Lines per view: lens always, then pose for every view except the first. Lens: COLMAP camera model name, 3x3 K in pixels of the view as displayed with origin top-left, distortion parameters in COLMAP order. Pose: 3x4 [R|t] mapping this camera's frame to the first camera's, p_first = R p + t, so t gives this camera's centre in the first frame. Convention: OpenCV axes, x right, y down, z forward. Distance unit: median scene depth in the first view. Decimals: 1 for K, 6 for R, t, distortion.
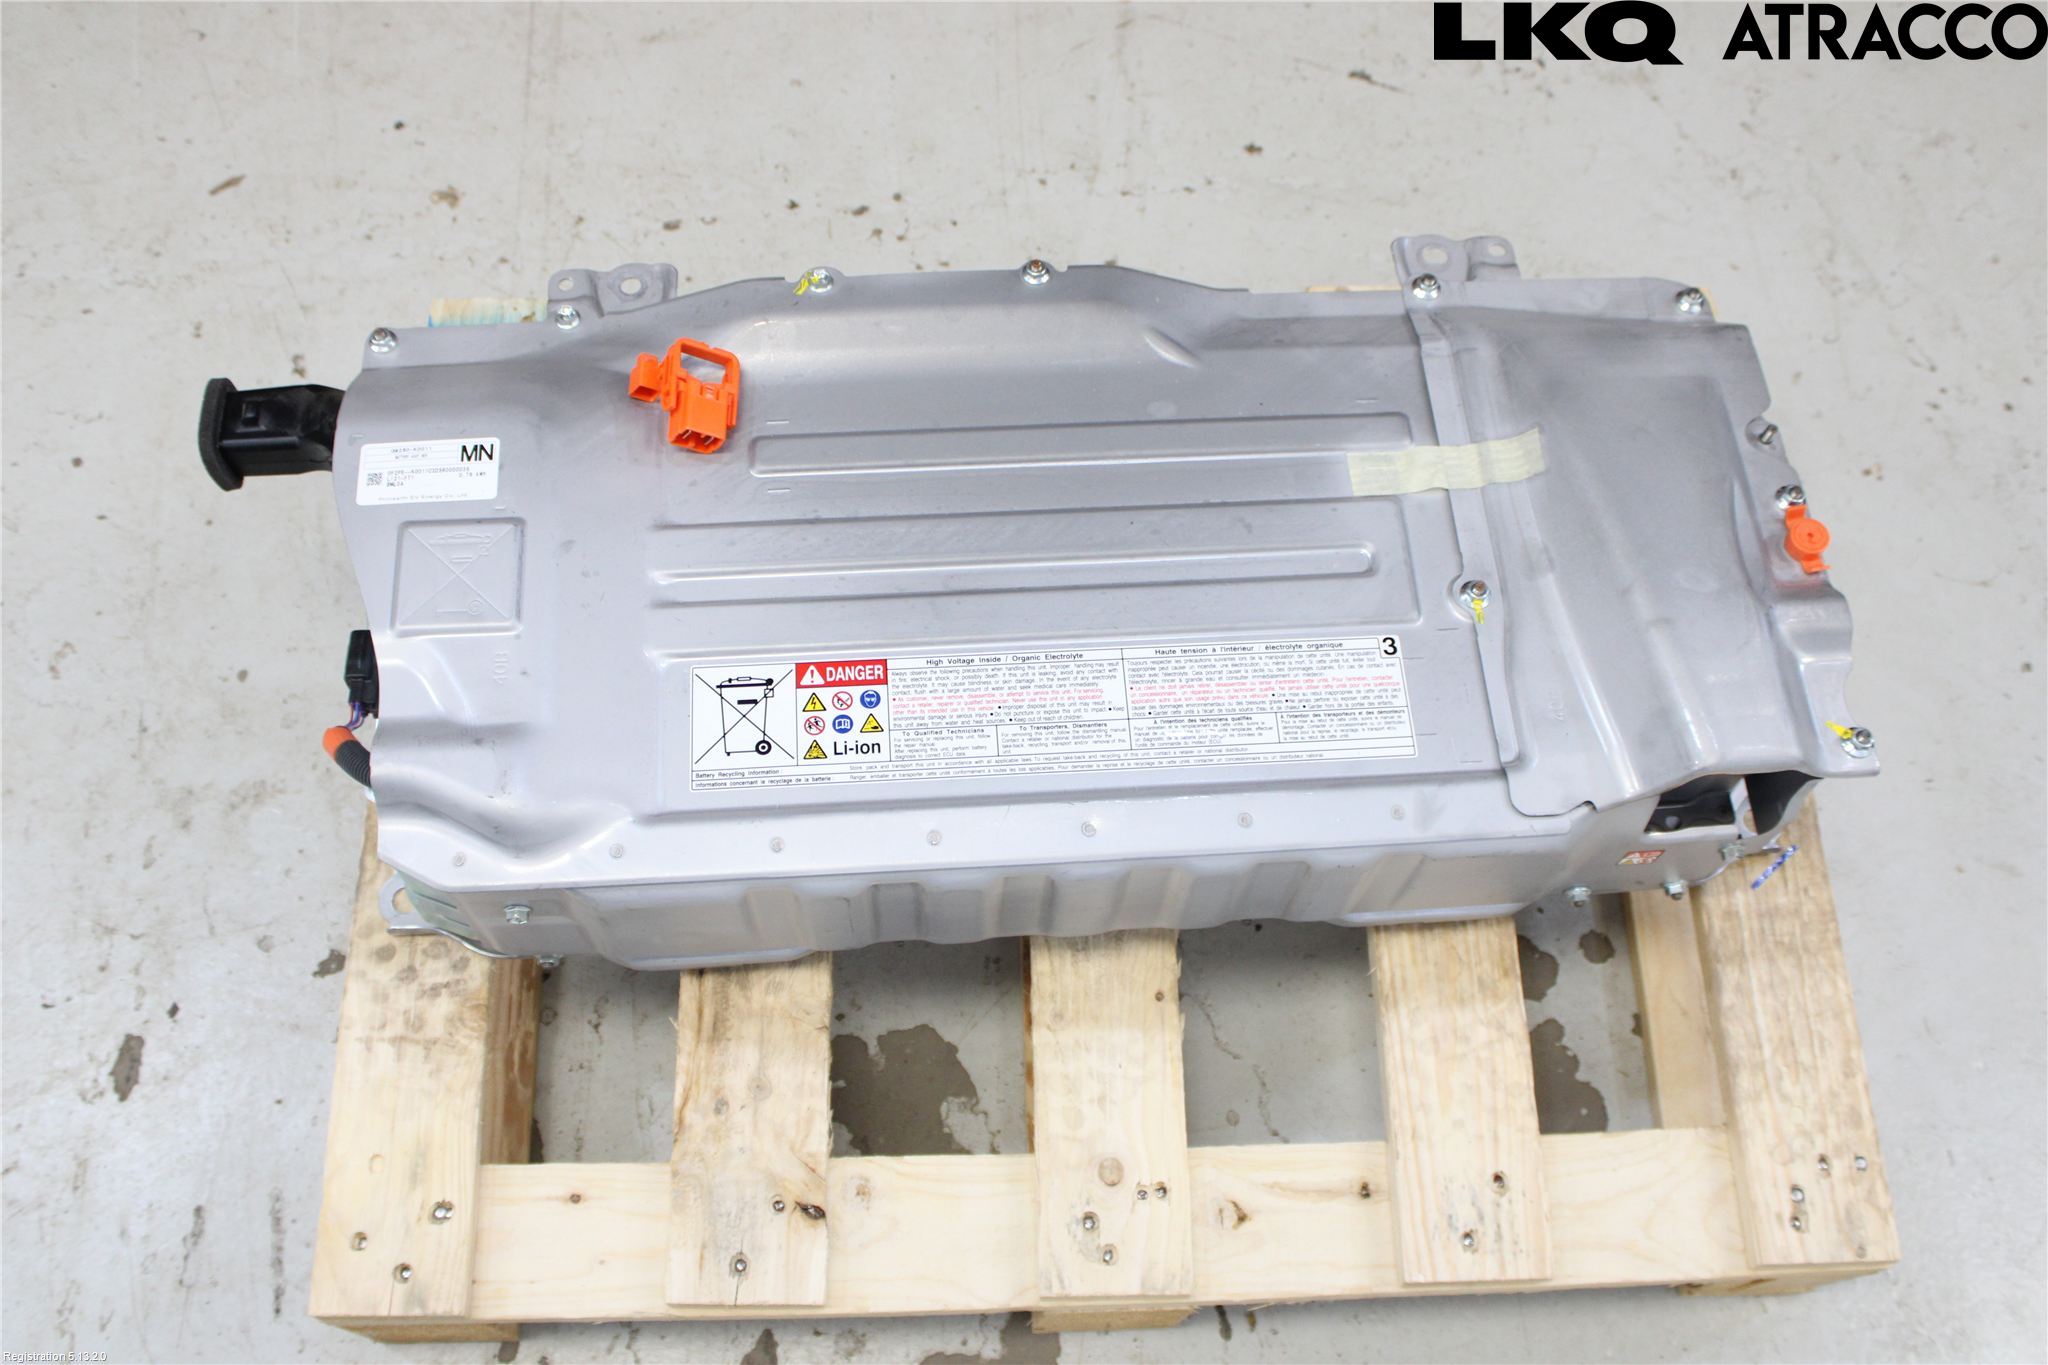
lens RADIAL K [[1959.2, 0, 1023.6], [0, 1959.2, 657.0], [0, 0, 1]] dist [-0.143819, 0.147952]
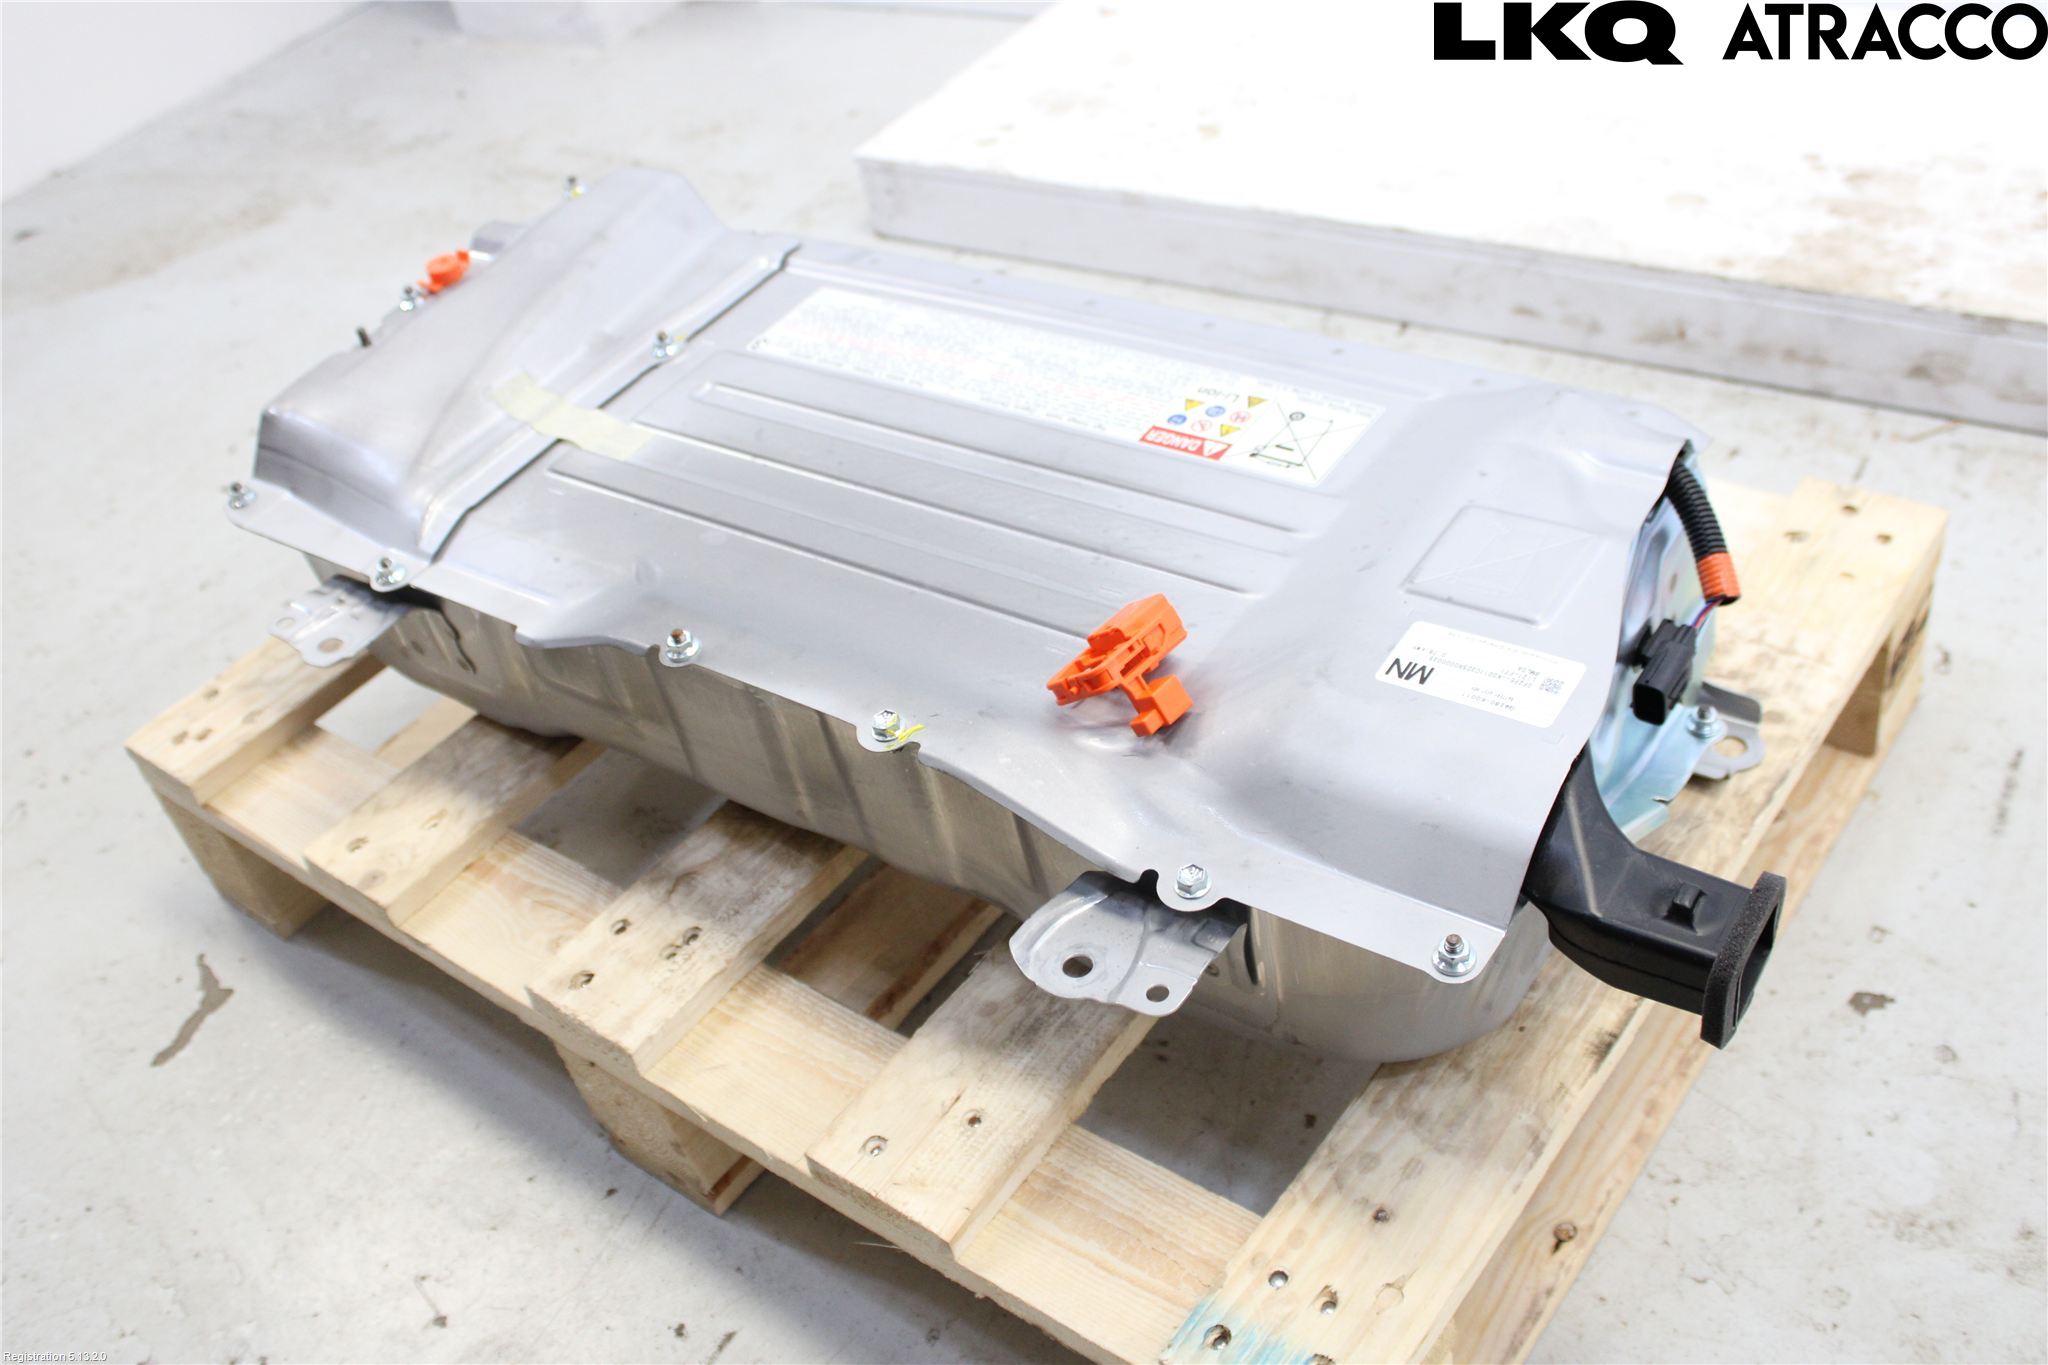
lens RADIAL K [[1943.6, 0, 1031.8], [0, 1943.6, 660.7], [0, 0, 1]] dist [-0.141404, 0.146370]
pose [[-0.764507, -0.328669, 0.554532, -0.578734], [0.630825, -0.204470, 0.748500, -0.746233], [-0.132624, 0.922046, 0.363651, 0.746466]]
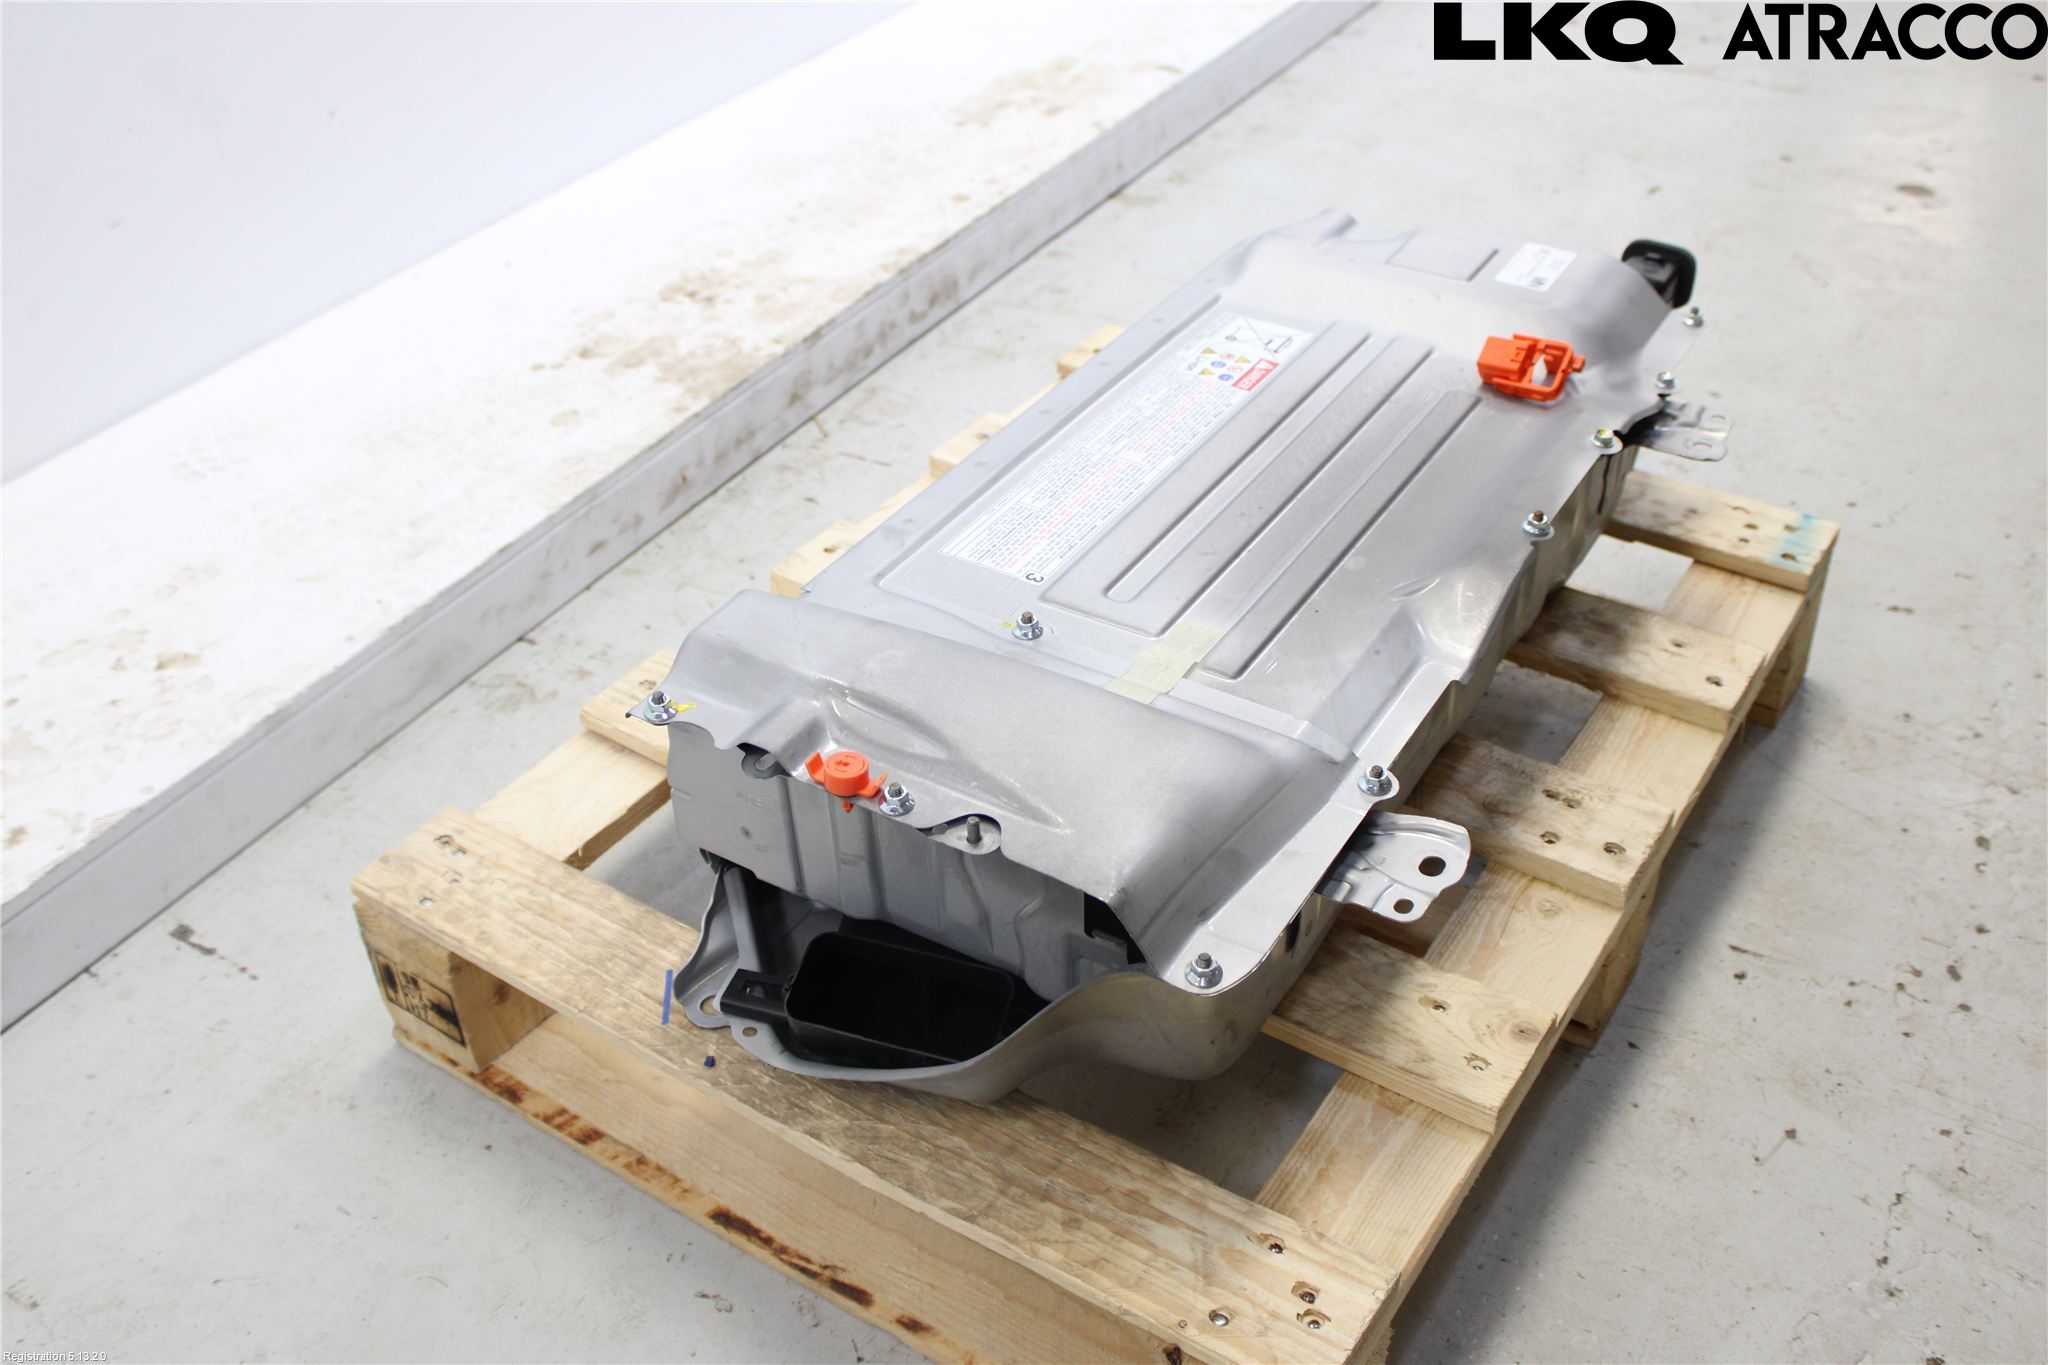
lens RADIAL K [[1959.2, 0, 1023.6], [0, 1959.2, 657.0], [0, 0, 1]] dist [-0.143819, 0.147952]
pose [[-0.584081, 0.452760, -0.673690, 0.938423], [-0.730548, 0.068505, 0.679416, -0.733033], [0.353763, 0.888997, 0.290751, 0.715846]]
